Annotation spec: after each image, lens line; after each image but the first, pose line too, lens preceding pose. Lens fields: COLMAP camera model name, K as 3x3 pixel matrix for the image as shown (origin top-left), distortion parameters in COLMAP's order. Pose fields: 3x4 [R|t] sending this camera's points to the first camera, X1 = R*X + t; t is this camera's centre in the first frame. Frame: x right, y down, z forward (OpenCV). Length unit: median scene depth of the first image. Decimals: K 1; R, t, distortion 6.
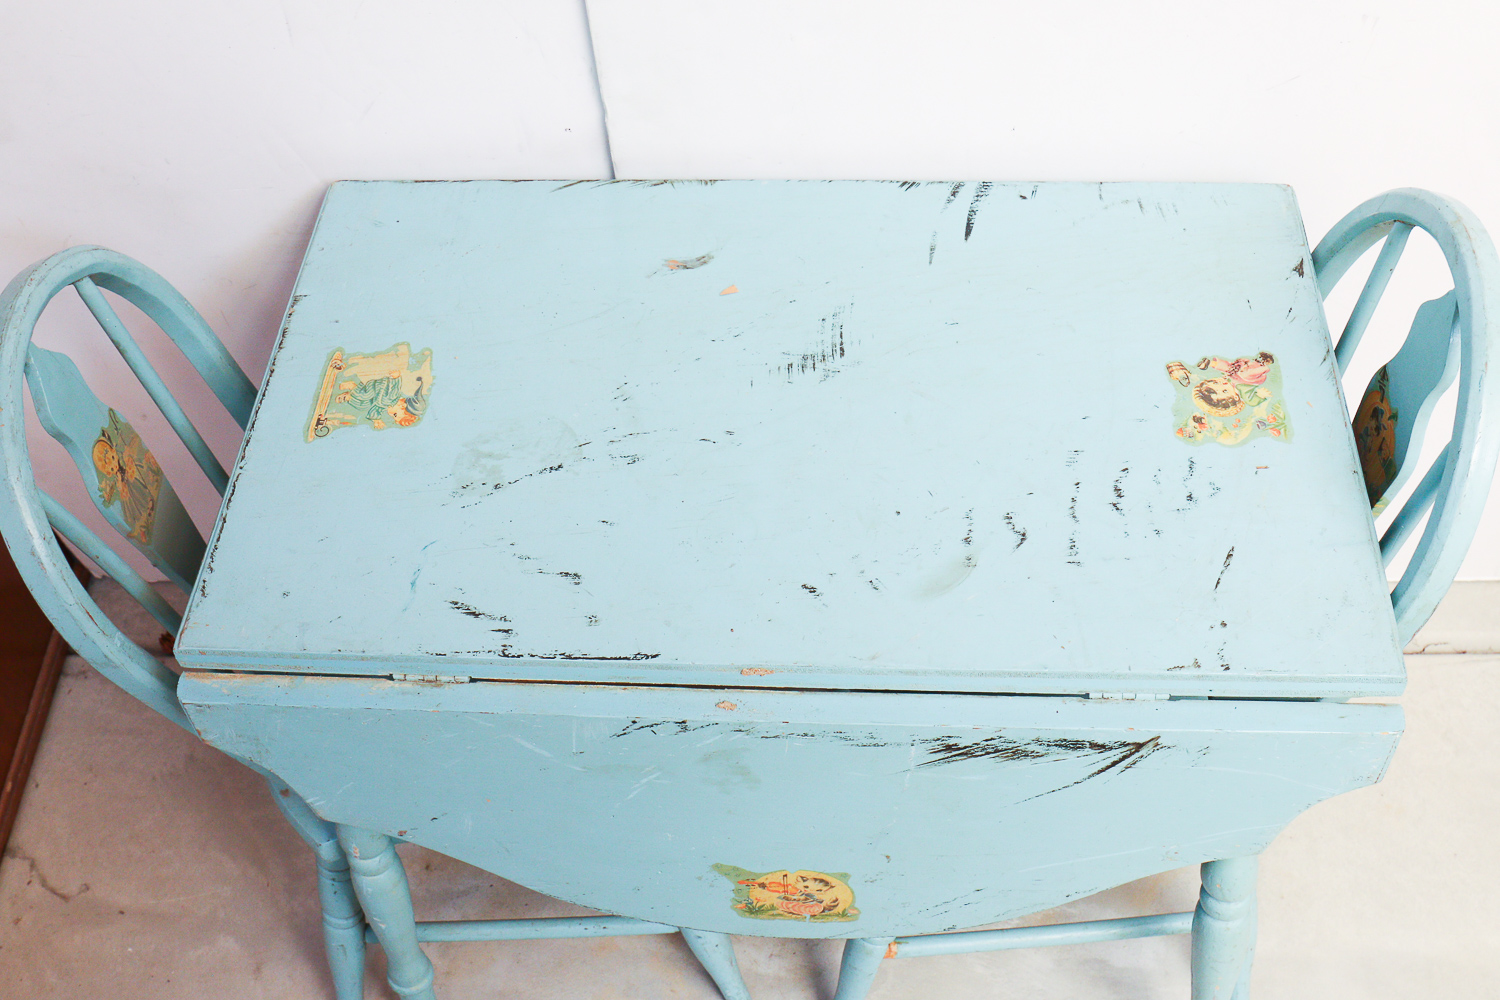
lens RADIAL K [[1734.0, 0, 750.0], [0, 1734.0, 500.0], [0, 0, 1]] dist [-0.079455, 0.029074]
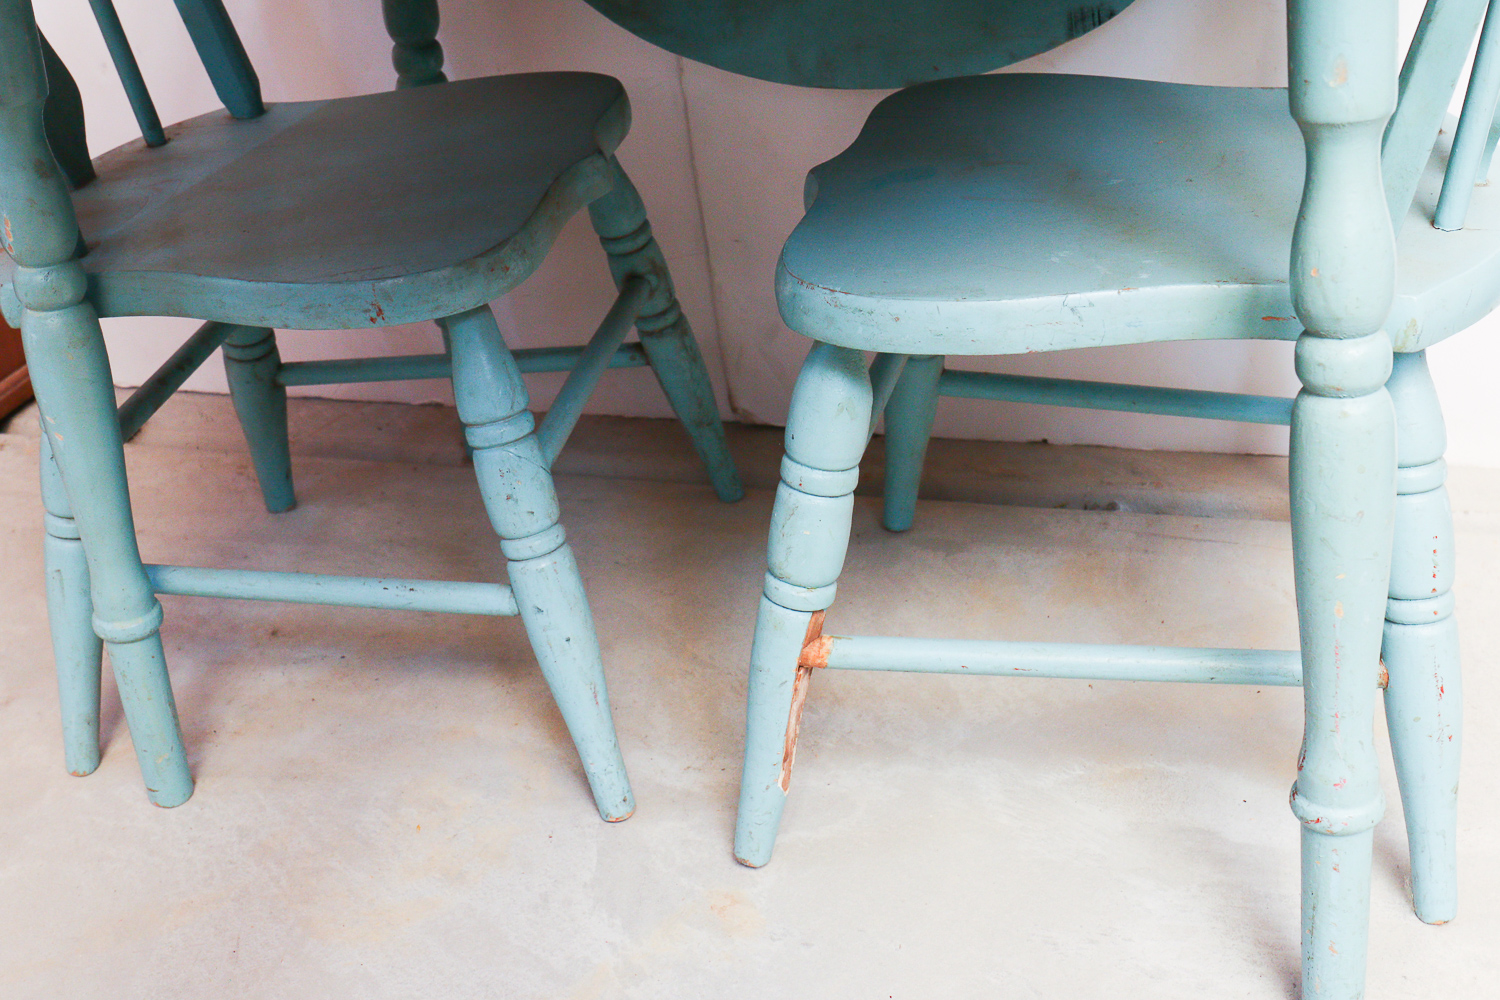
lens RADIAL K [[1734.0, 0, 750.0], [0, 1734.0, 500.0], [0, 0, 1]] dist [-0.079455, 0.029074]
pose [[0.966261, 0.095578, -0.239176, 0.242701], [-0.170875, 0.932699, -0.317608, 0.503502], [0.192723, 0.347762, 0.917562, 0.510941]]
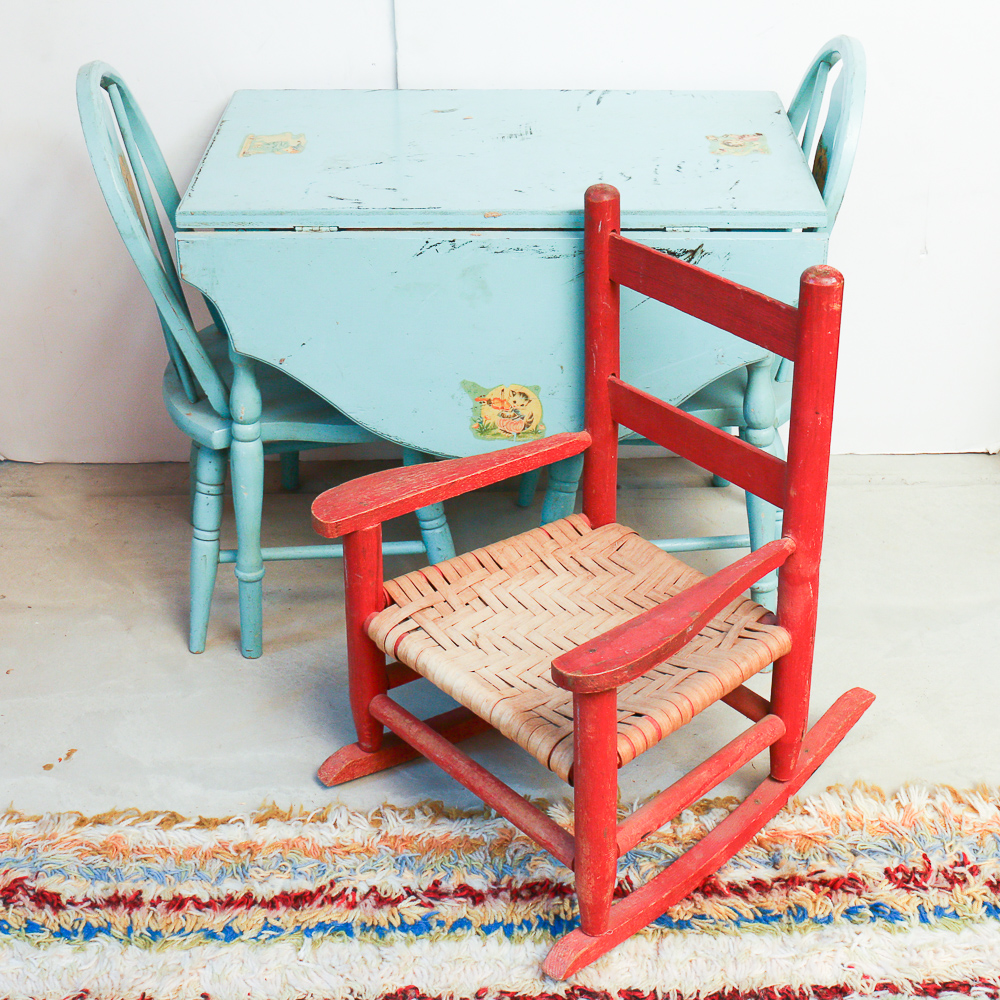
lens RADIAL K [[1795.9, 0, 511.5], [0, 1795.9, 478.0], [0, 0, 1]] dist [-0.091498, 0.067903]
pose [[0.997663, 0.014504, 0.066768, -0.090875], [0.009607, 0.937725, -0.347247, 0.935076], [-0.067646, 0.347077, 0.935394, -0.661896]]
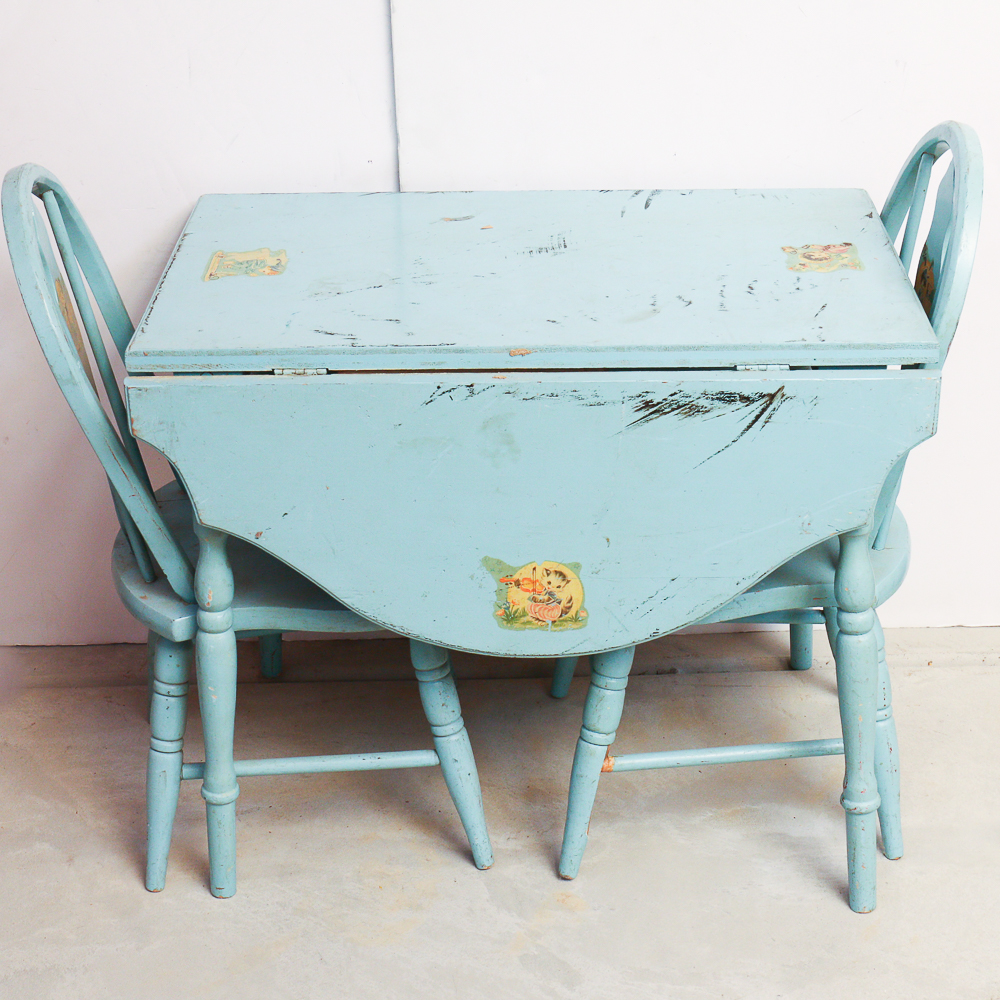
lens RADIAL K [[2061.6, 0, 500.0], [0, 2061.6, 500.0], [0, 0, 1]] dist [-0.050069, 0.055983]
pose [[0.998636, 0.008440, 0.051528, -0.093984], [0.012626, 0.918531, -0.395148, 0.829459], [-0.050665, 0.395260, 0.917171, -0.545632]]
